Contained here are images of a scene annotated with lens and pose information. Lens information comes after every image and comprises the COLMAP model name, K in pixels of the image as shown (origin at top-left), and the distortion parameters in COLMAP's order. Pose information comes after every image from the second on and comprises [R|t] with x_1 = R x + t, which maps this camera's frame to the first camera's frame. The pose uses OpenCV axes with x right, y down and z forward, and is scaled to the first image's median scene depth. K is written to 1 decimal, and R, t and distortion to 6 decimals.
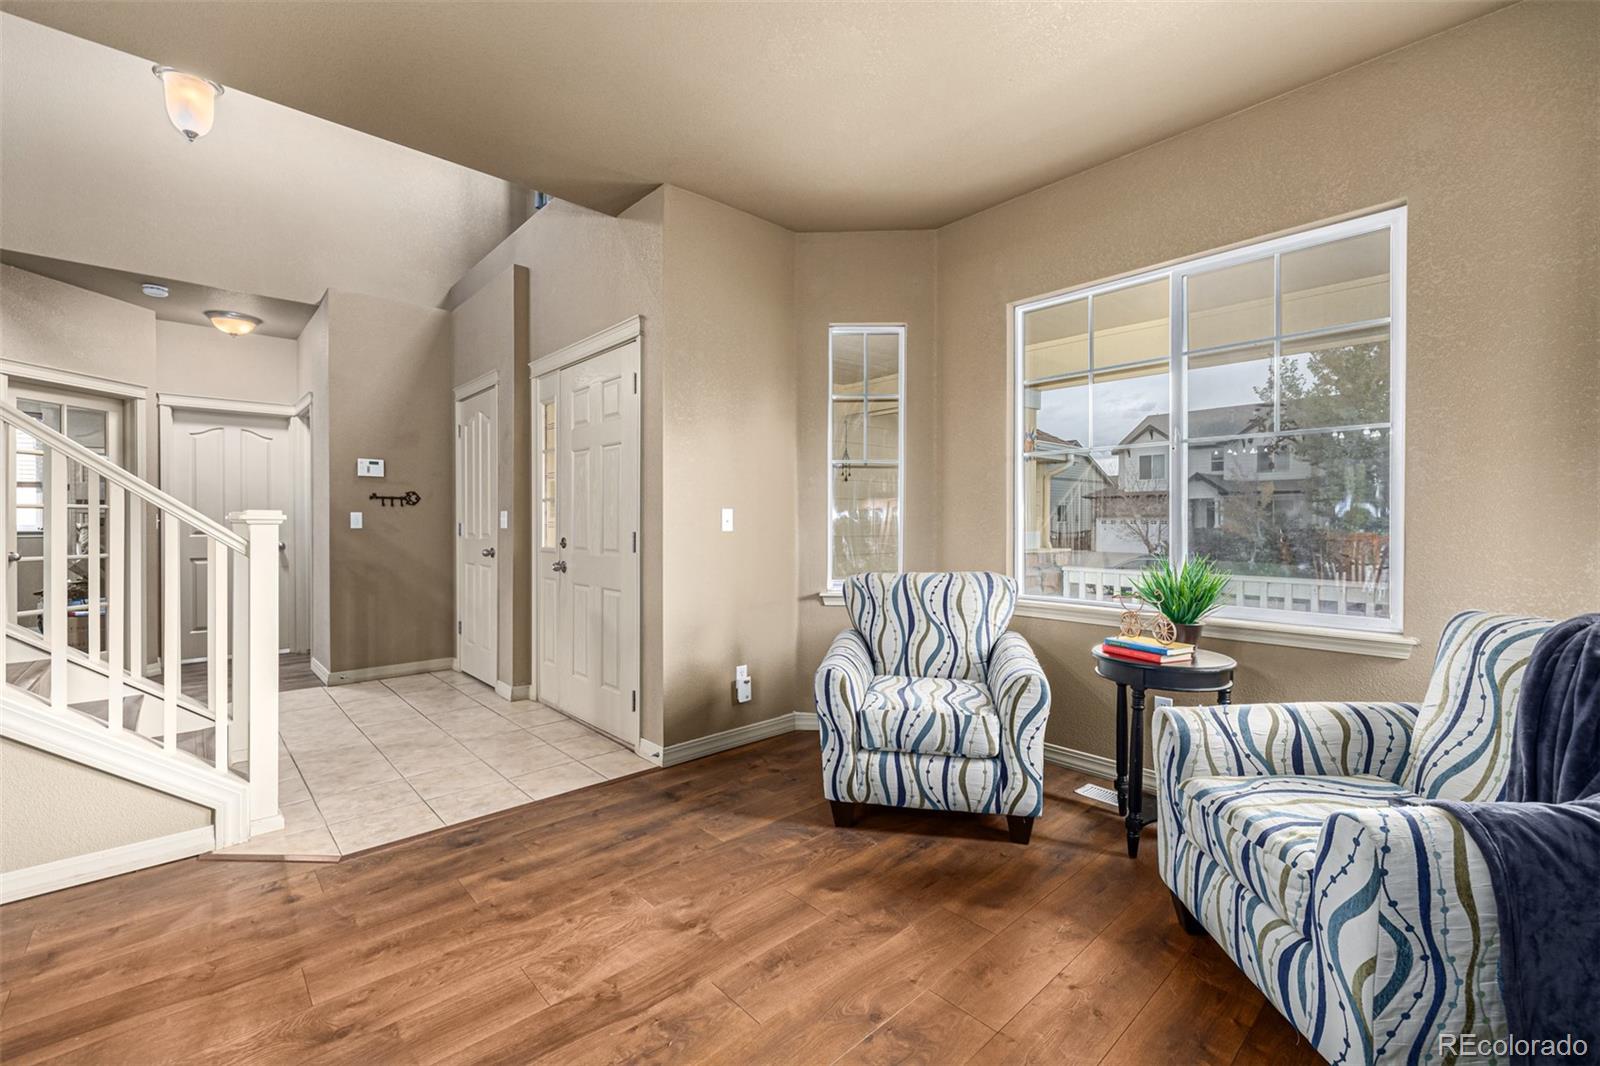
lens RADIAL K [[667.6, 0, 799.3], [0, 667.6, 532.6], [0, 0, 1]] dist [-0.002267, -0.000912]
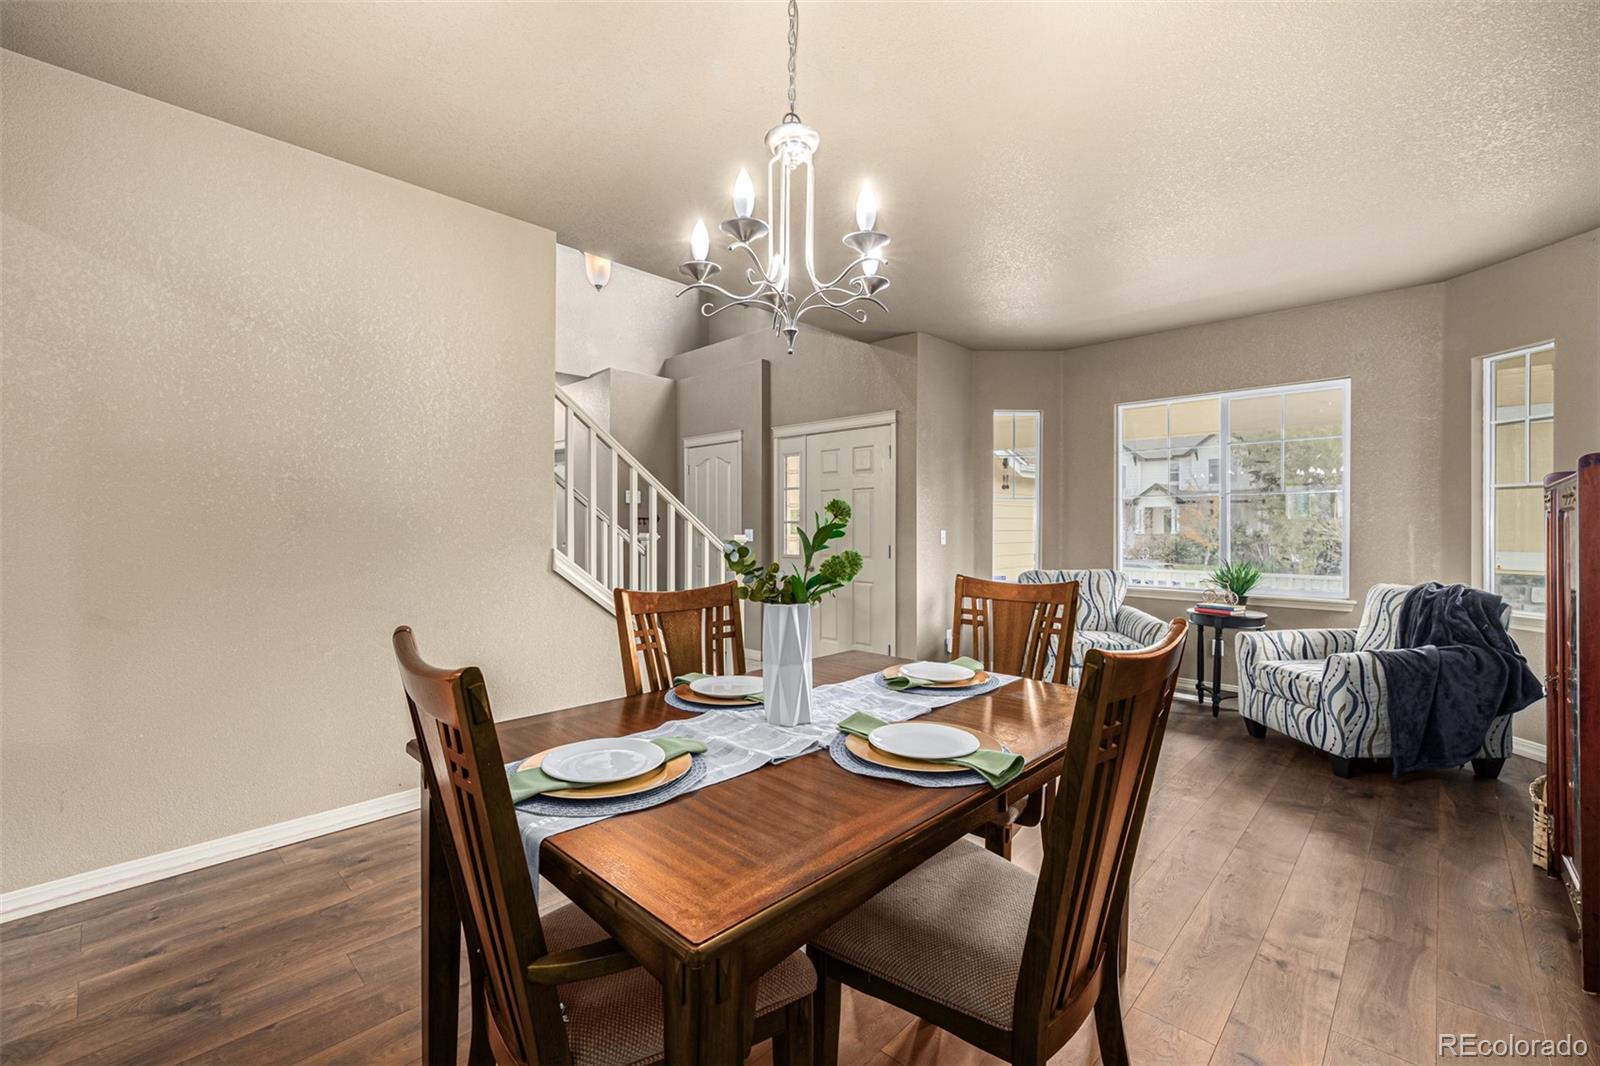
lens RADIAL K [[667.6, 0, 800.4], [0, 667.6, 536.5], [0, 0, 1]] dist [-0.002267, -0.000912]
pose [[0.998075, -0.000678, 0.062017, -1.032459], [0.000760, 0.999999, -0.001296, -0.037942], [-0.062017, 0.001341, 0.998074, -1.070948]]
